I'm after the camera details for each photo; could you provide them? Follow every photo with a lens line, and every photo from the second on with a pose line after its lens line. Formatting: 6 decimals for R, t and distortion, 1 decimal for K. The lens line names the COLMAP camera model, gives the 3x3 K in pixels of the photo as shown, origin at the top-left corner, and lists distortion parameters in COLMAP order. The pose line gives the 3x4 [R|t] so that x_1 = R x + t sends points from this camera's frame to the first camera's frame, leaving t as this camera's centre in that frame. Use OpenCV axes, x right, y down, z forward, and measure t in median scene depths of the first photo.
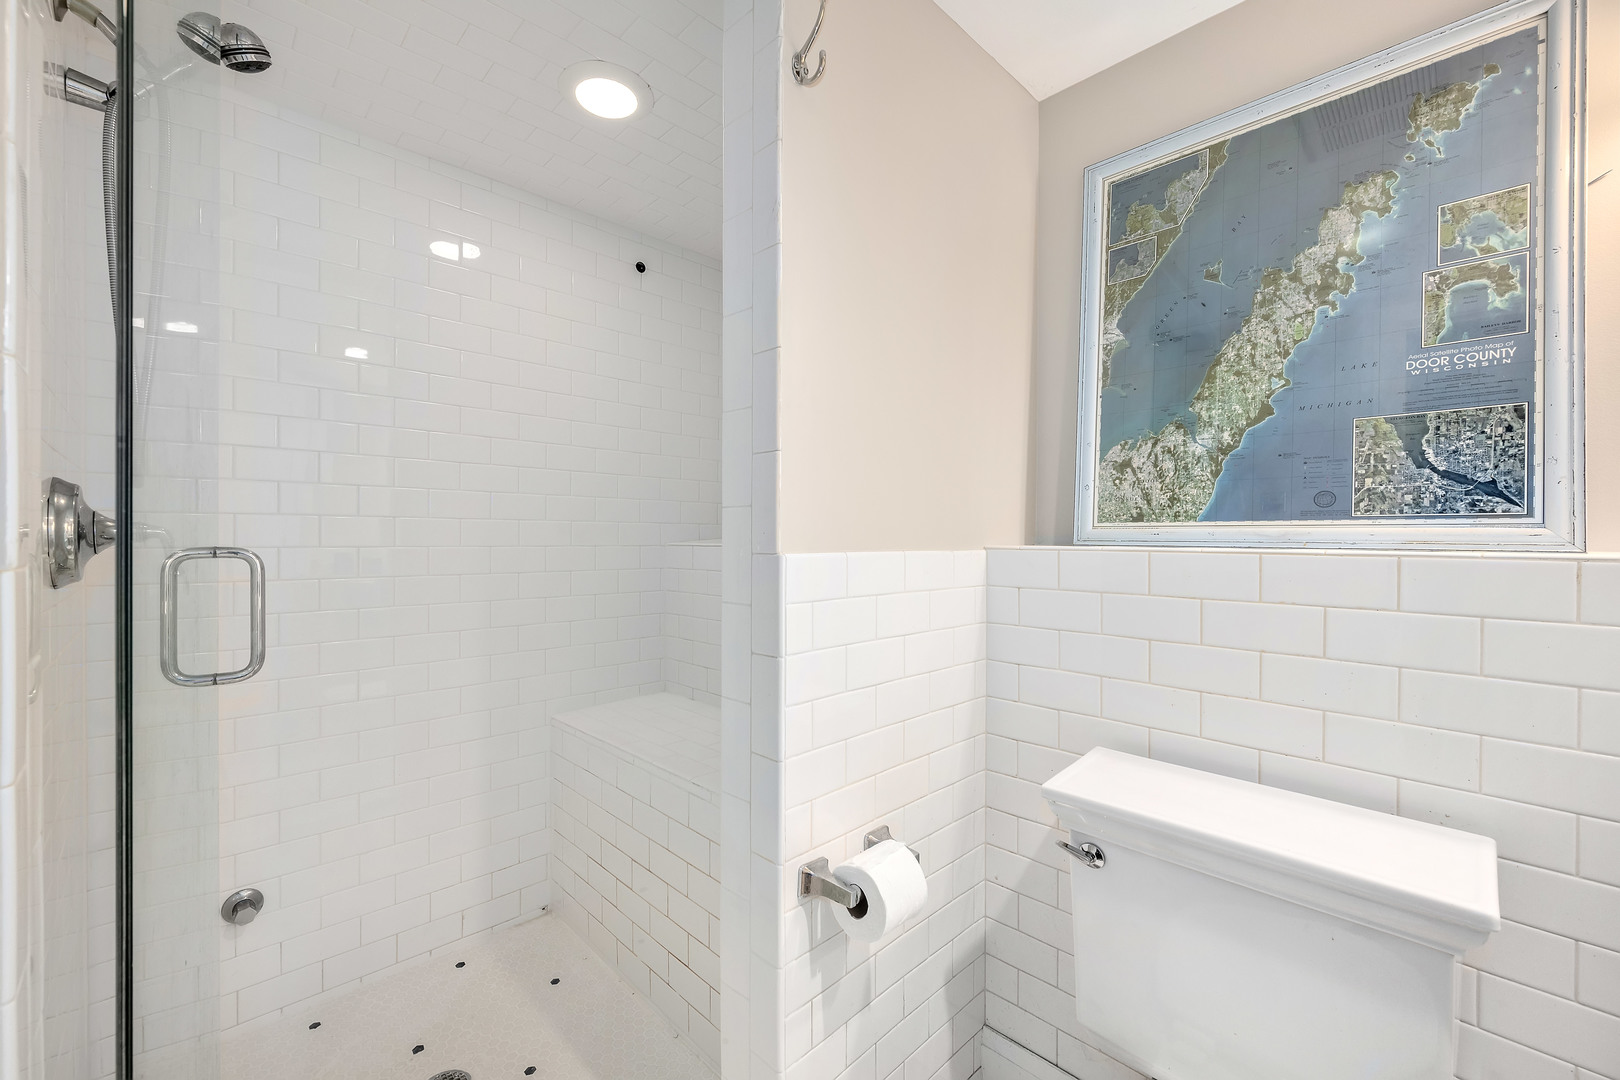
lens RADIAL K [[650.3, 0, 795.9], [0, 650.3, 538.7], [0, 0, 1]] dist [-0.001641, 0.000980]
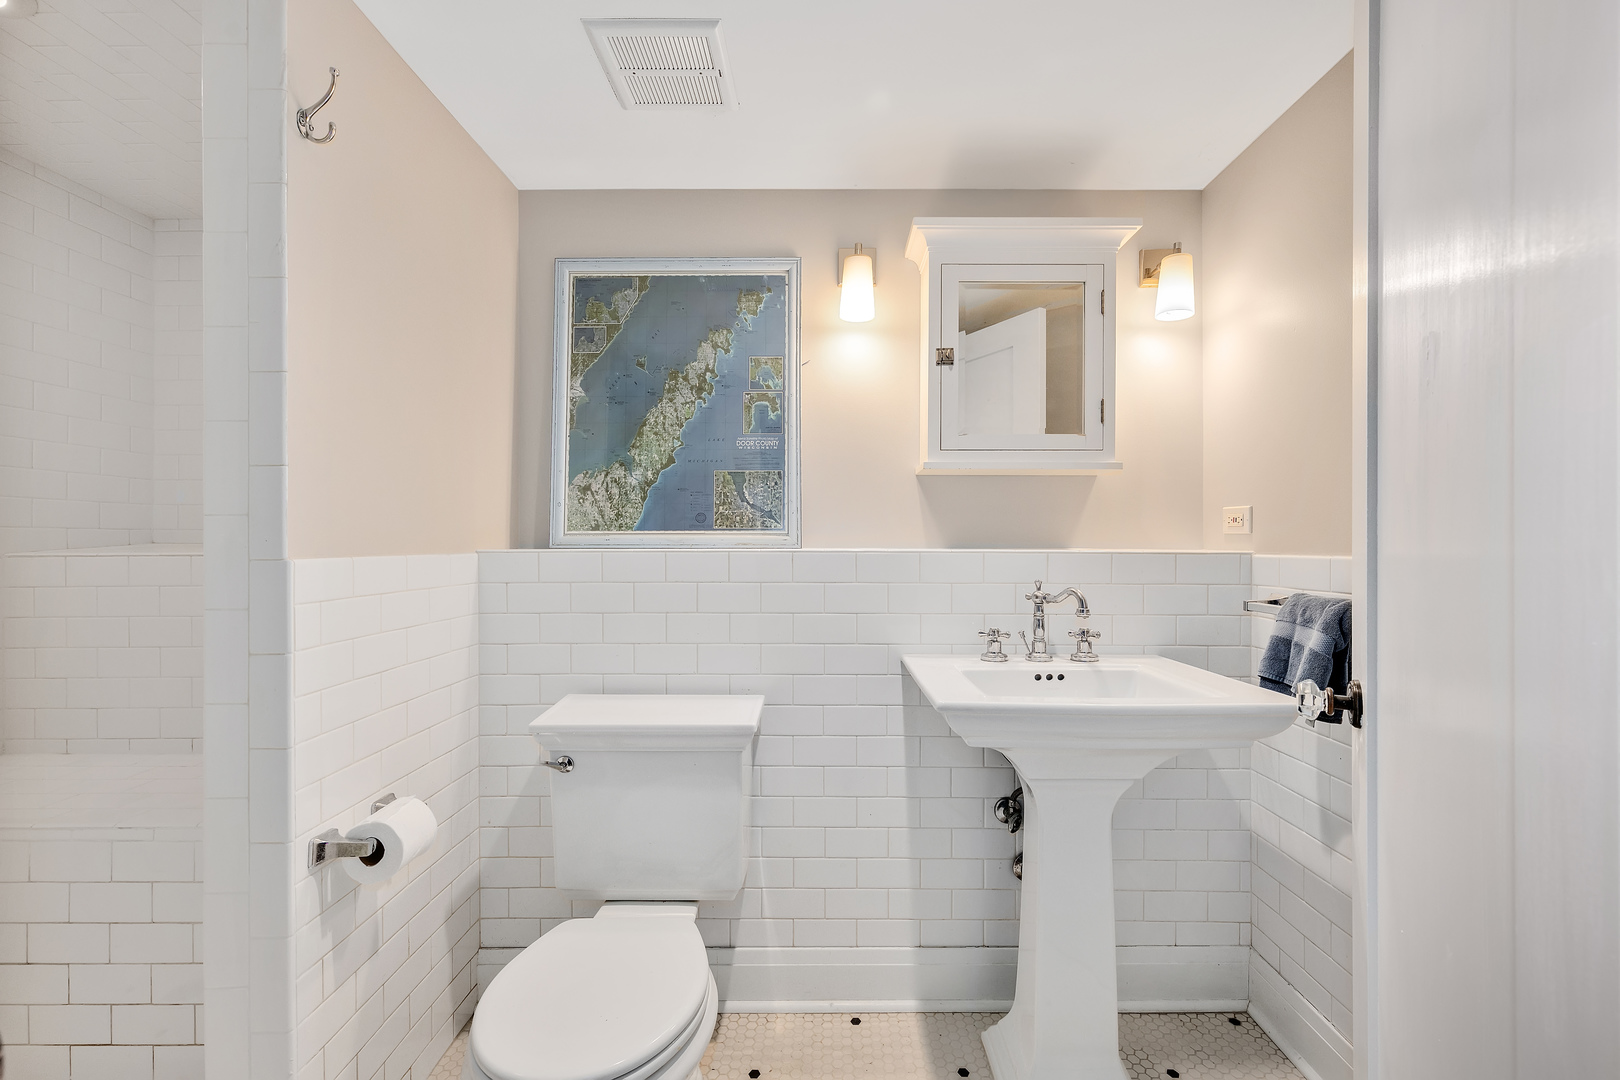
lens RADIAL K [[650.3, 0, 807.6], [0, 650.3, 539.9], [0, 0, 1]] dist [-0.001641, 0.000980]
pose [[0.706478, -0.004875, 0.707718, -0.165004], [0.008441, 0.999963, -0.001539, -0.000839], [-0.707685, 0.007061, 0.706493, -0.366151]]
